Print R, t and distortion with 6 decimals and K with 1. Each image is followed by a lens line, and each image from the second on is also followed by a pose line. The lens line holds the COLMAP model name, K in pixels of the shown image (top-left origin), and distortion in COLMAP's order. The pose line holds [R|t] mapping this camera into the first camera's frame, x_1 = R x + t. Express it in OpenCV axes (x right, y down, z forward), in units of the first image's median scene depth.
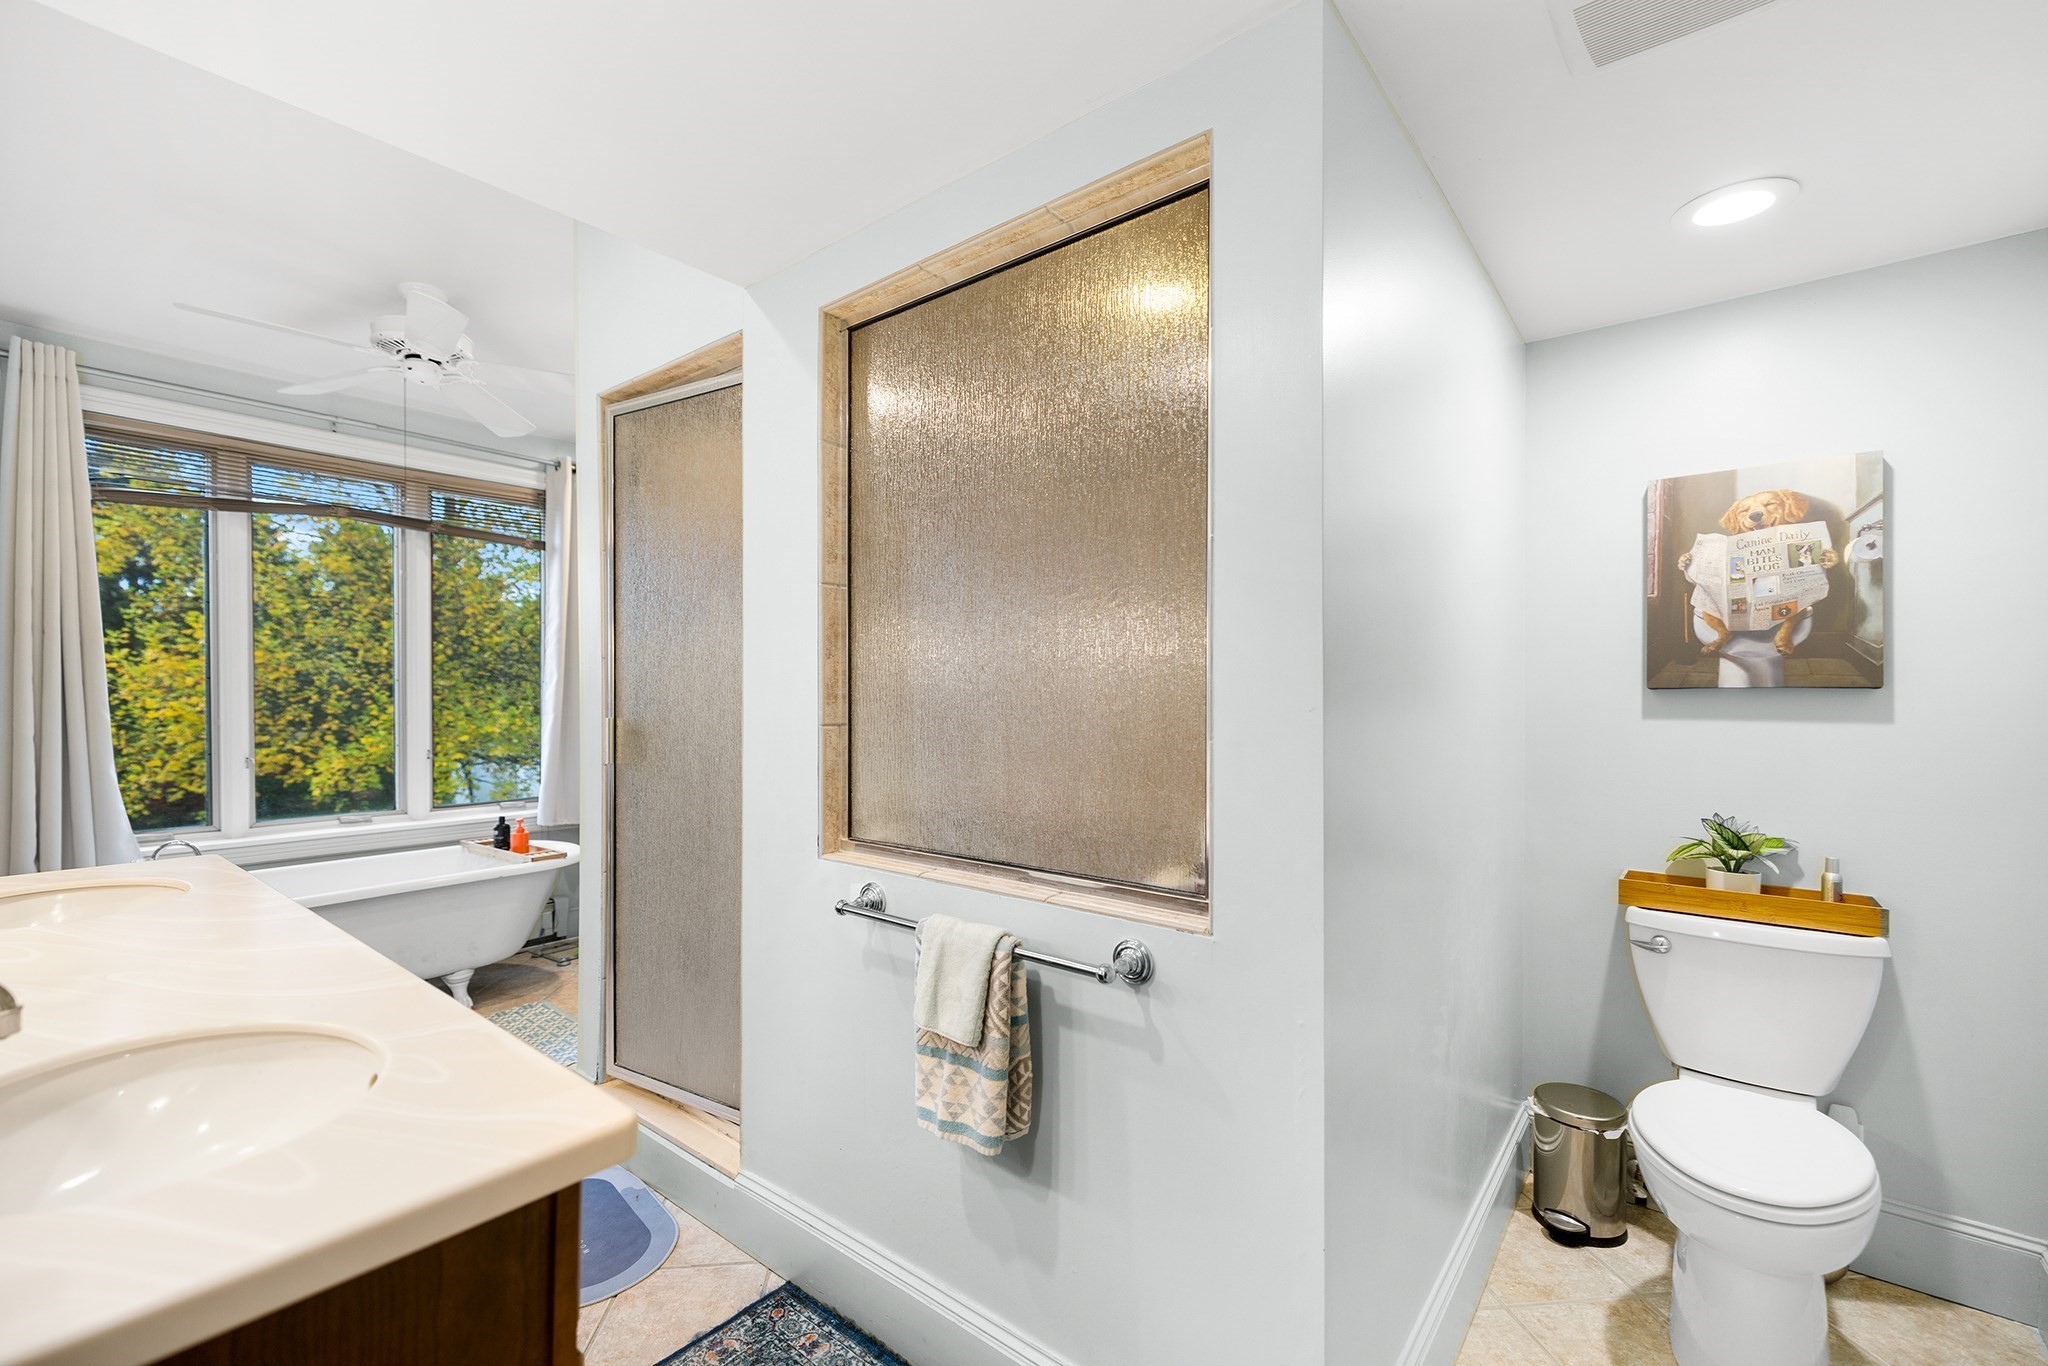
lens RADIAL K [[865.5, 0, 1028.5], [0, 865.5, 698.4], [0, 0, 1]] dist [0.000997, -0.000215]
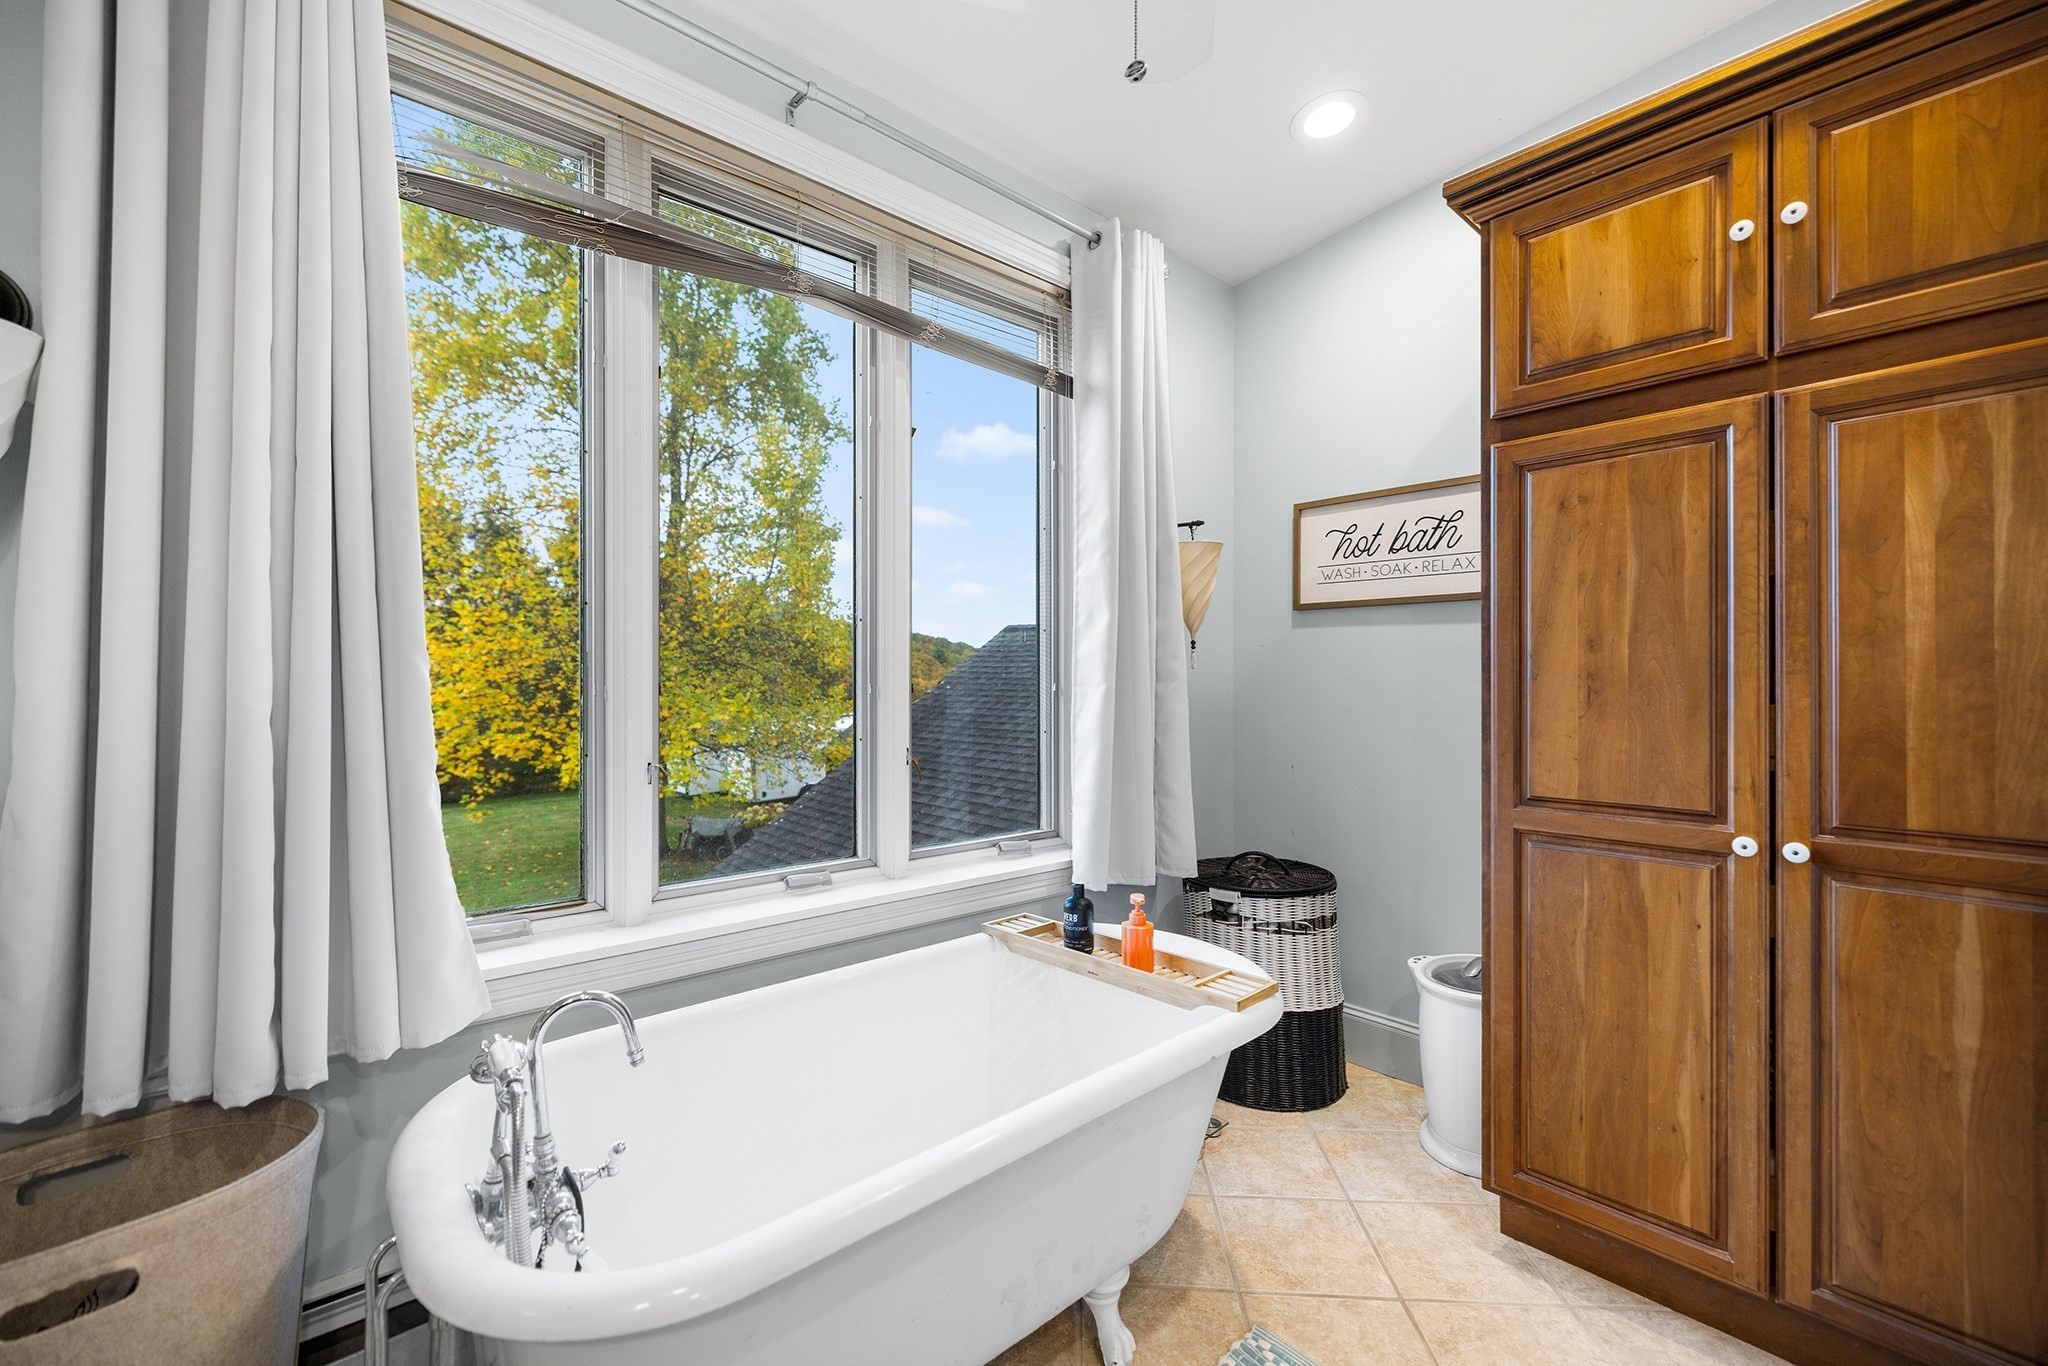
lens RADIAL K [[865.5, 0, 1021.1], [0, 865.5, 681.9], [0, 0, 1]] dist [0.000997, -0.000215]
pose [[0.983544, -0.000888, -0.180664, -0.121976], [-0.000700, 0.999962, -0.008723, 0.005129], [0.180665, 0.008706, 0.983506, 0.110496]]
